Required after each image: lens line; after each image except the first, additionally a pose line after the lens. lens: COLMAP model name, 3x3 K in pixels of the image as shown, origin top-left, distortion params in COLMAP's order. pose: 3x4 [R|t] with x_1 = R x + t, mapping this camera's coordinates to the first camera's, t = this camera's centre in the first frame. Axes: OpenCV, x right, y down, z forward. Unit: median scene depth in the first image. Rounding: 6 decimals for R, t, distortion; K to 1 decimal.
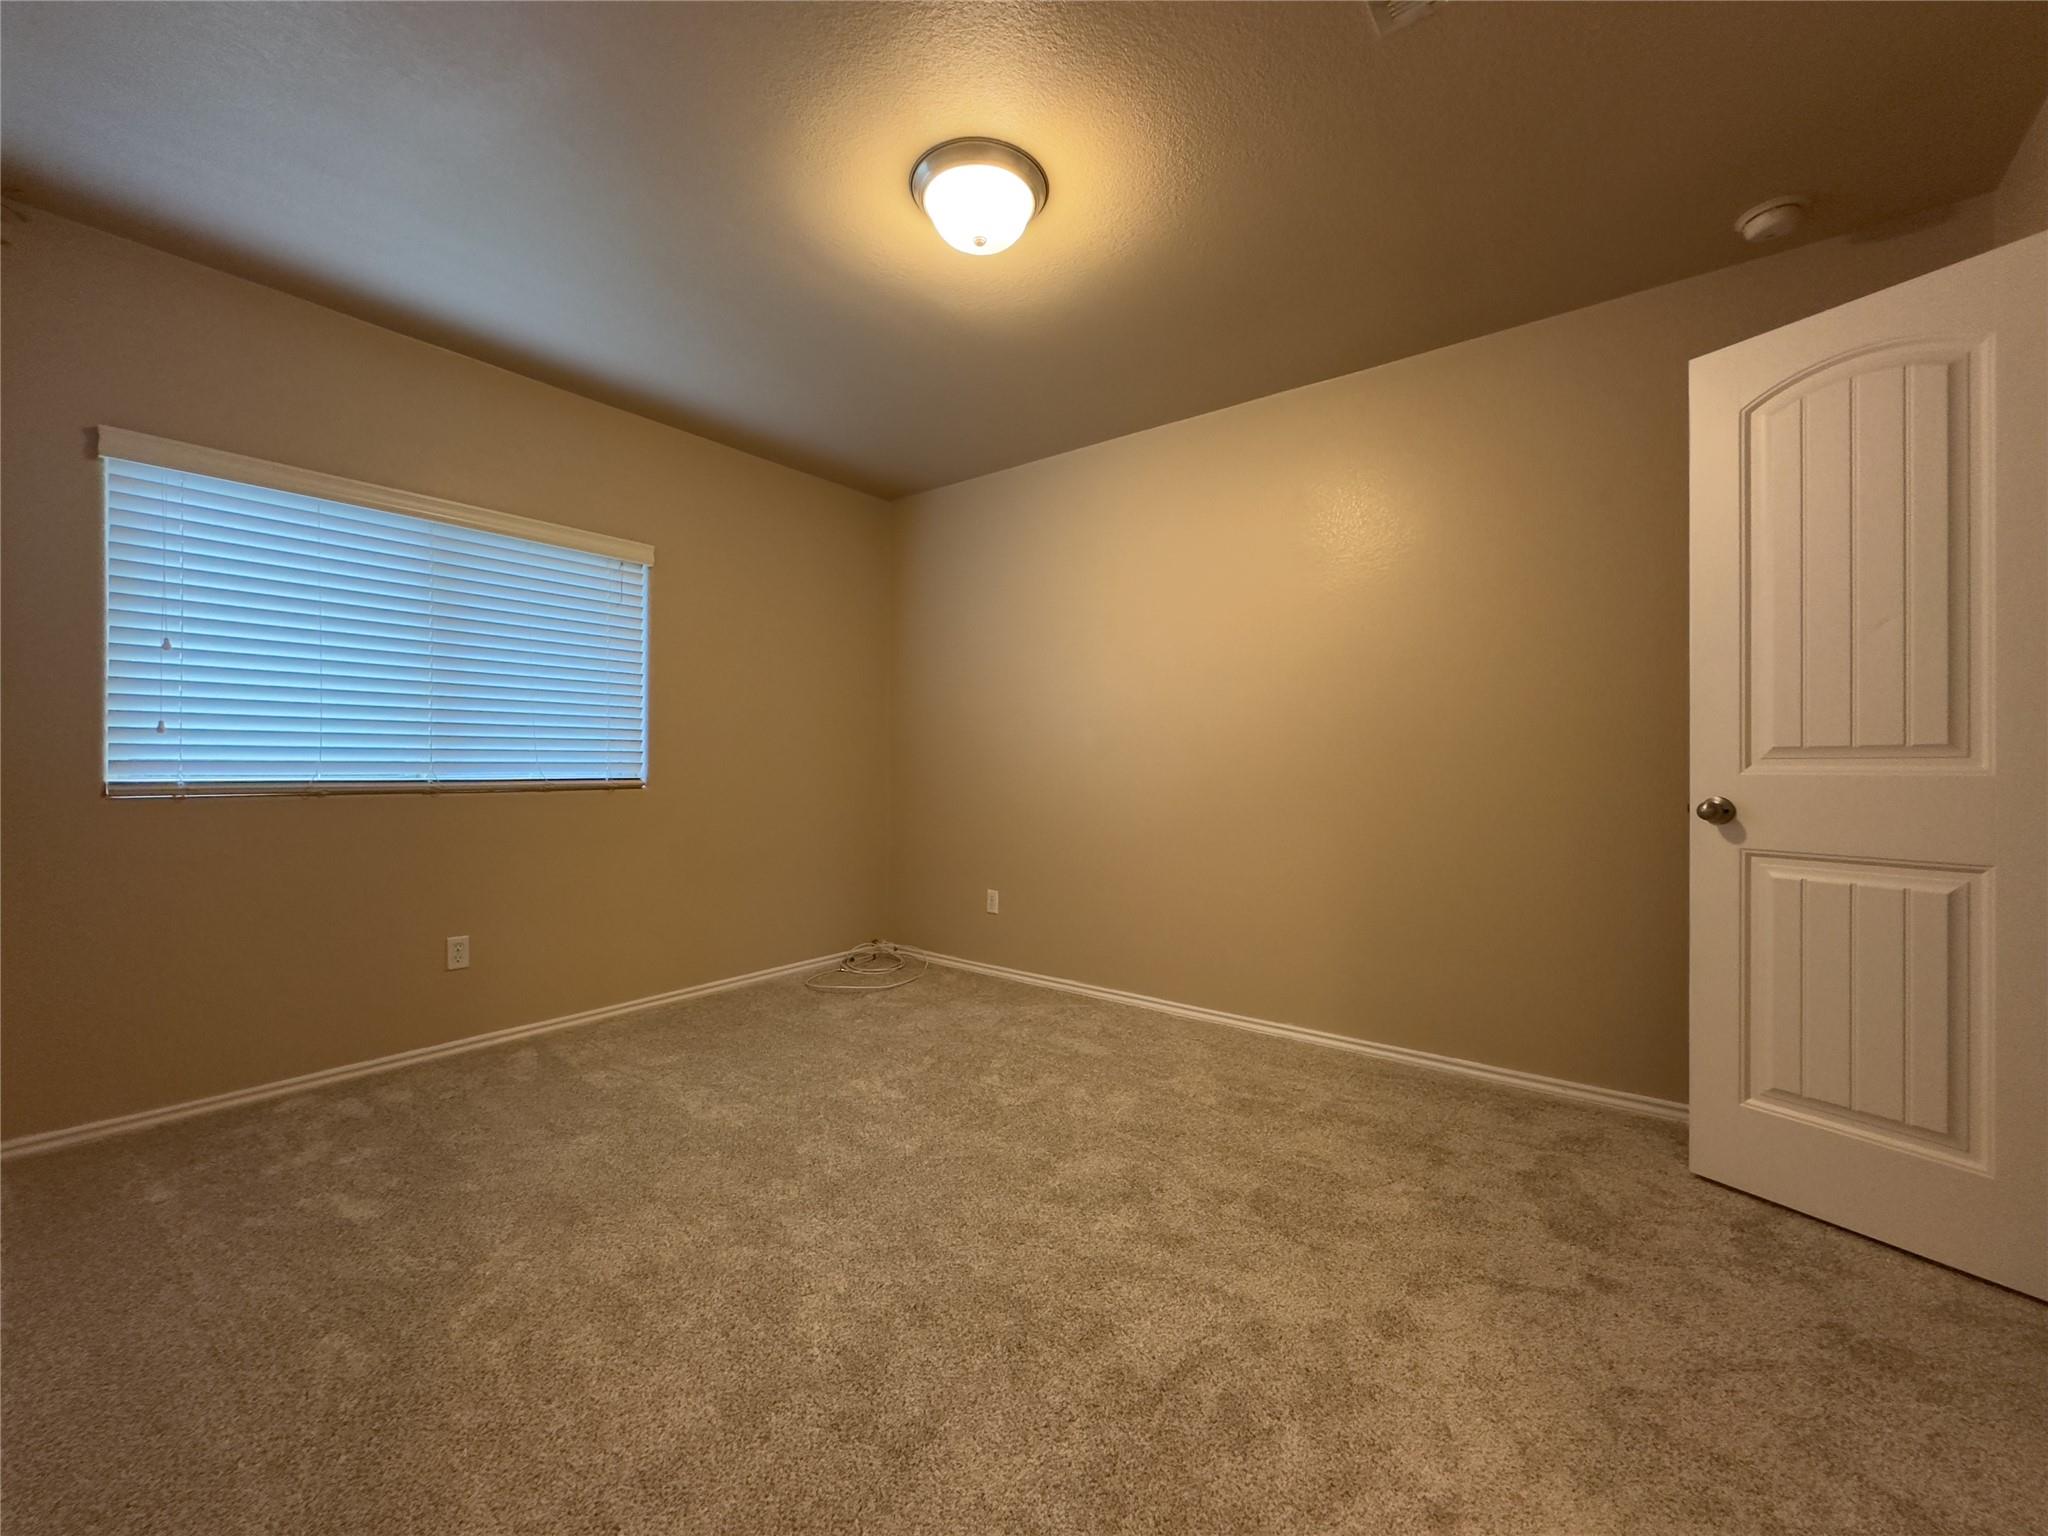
lens RADIAL K [[818.2, 0, 1017.3], [0, 818.2, 766.4], [0, 0, 1]] dist [-0.004117, 0.000884]
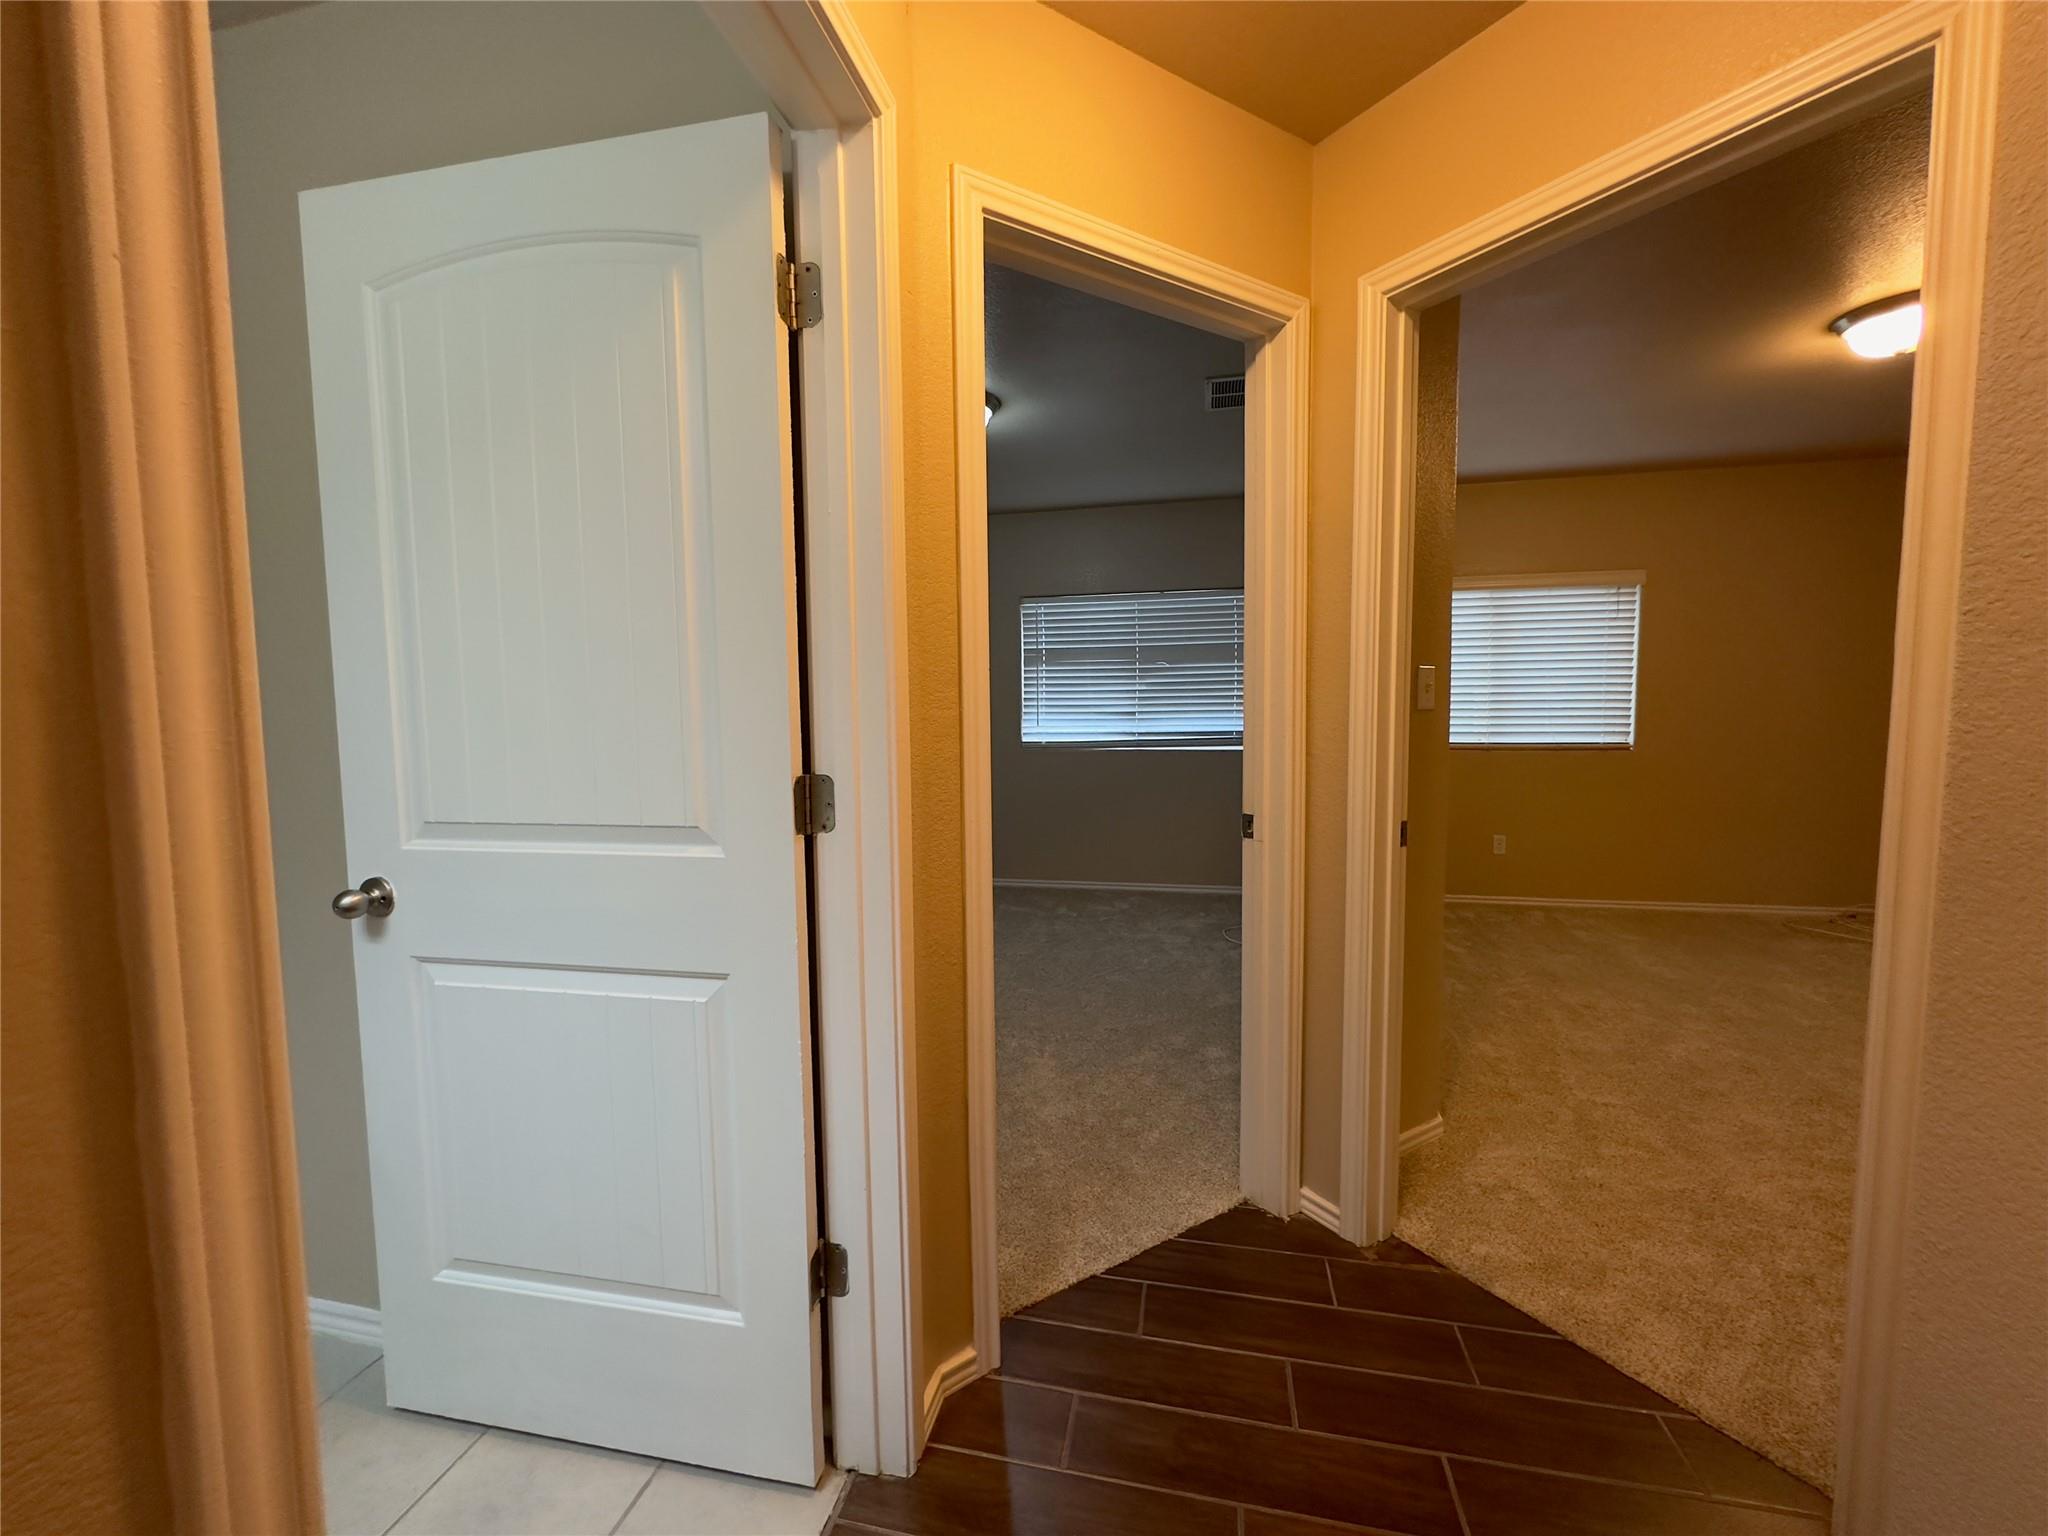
lens RADIAL K [[818.2, 0, 1020.9], [0, 818.2, 762.6], [0, 0, 1]] dist [-0.004117, 0.000884]
pose [[0.433819, 0.056774, -0.899209, 0.468193], [0.013738, 0.997480, 0.069607, -0.087935], [0.900895, -0.042550, 0.431946, -0.725463]]
